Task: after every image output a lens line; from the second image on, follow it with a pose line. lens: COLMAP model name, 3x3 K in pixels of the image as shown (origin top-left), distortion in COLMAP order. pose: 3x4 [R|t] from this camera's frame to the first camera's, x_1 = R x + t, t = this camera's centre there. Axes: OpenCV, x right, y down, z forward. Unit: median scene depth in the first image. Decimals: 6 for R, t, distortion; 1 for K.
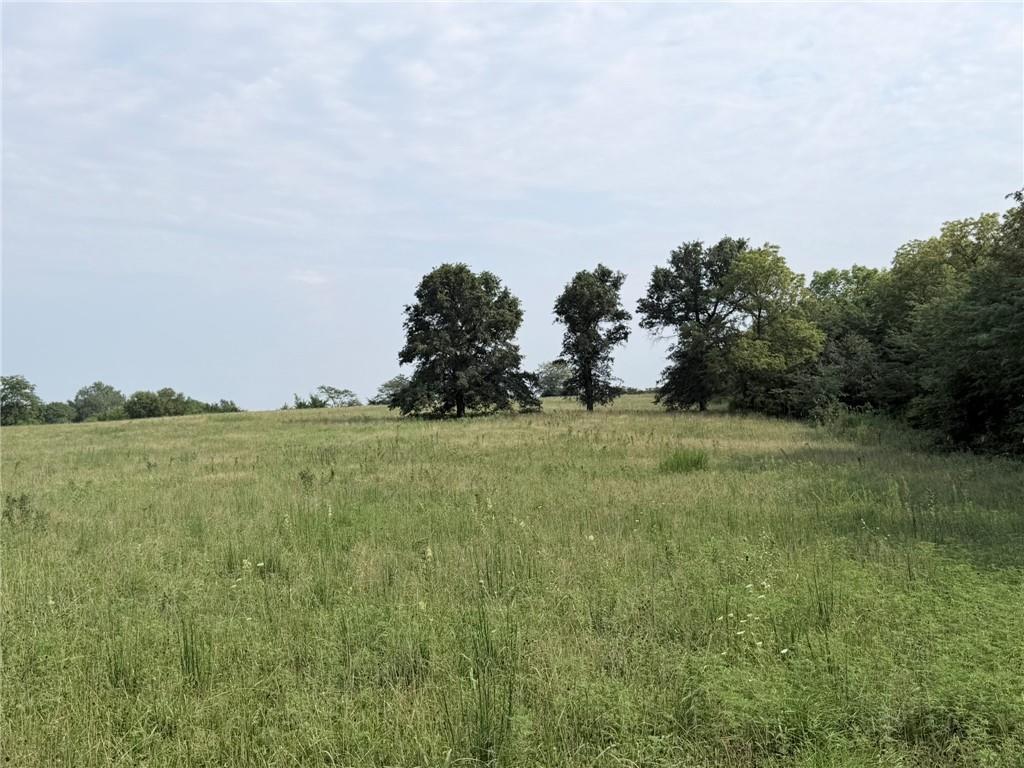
lens RADIAL K [[1138.3, 0, 507.6], [0, 1138.3, 377.3], [0, 0, 1]] dist [0.140450, 0.000000]
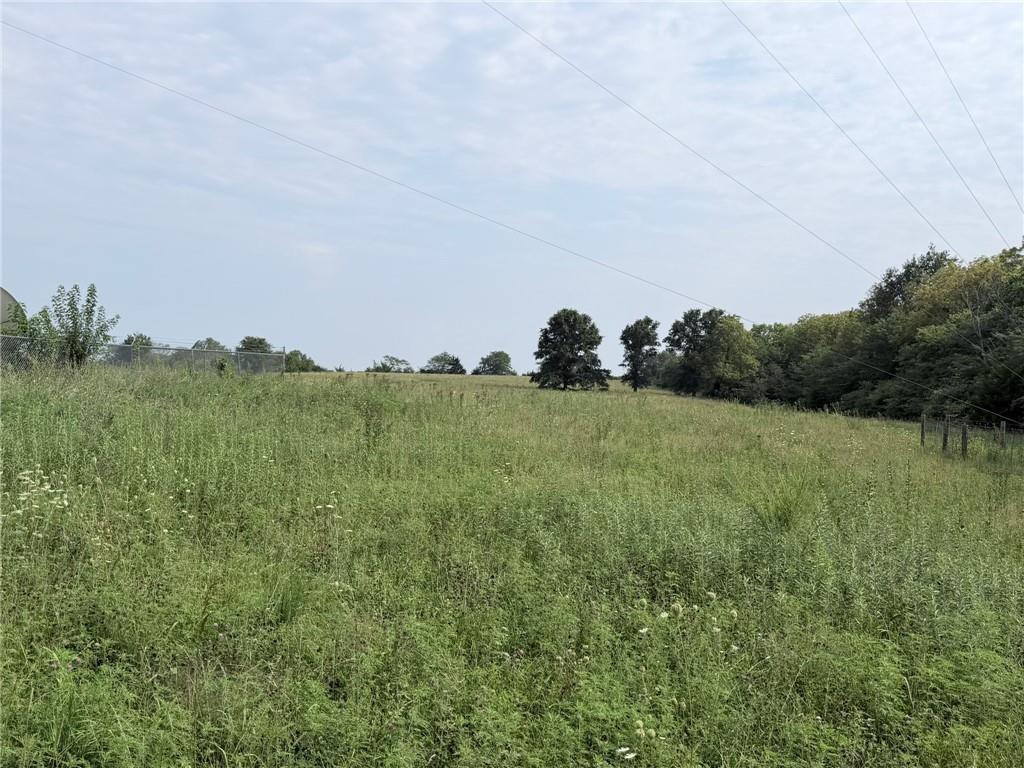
lens RADIAL K [[998.4, 0, 500.9], [0, 998.4, 368.8], [0, 0, 1]] dist [0.084534, 0.000000]
pose [[0.996173, 0.079341, 0.036664, -0.214369], [-0.079907, 0.996701, 0.014232, -0.014578], [-0.035414, -0.017107, 0.999226, -0.662025]]
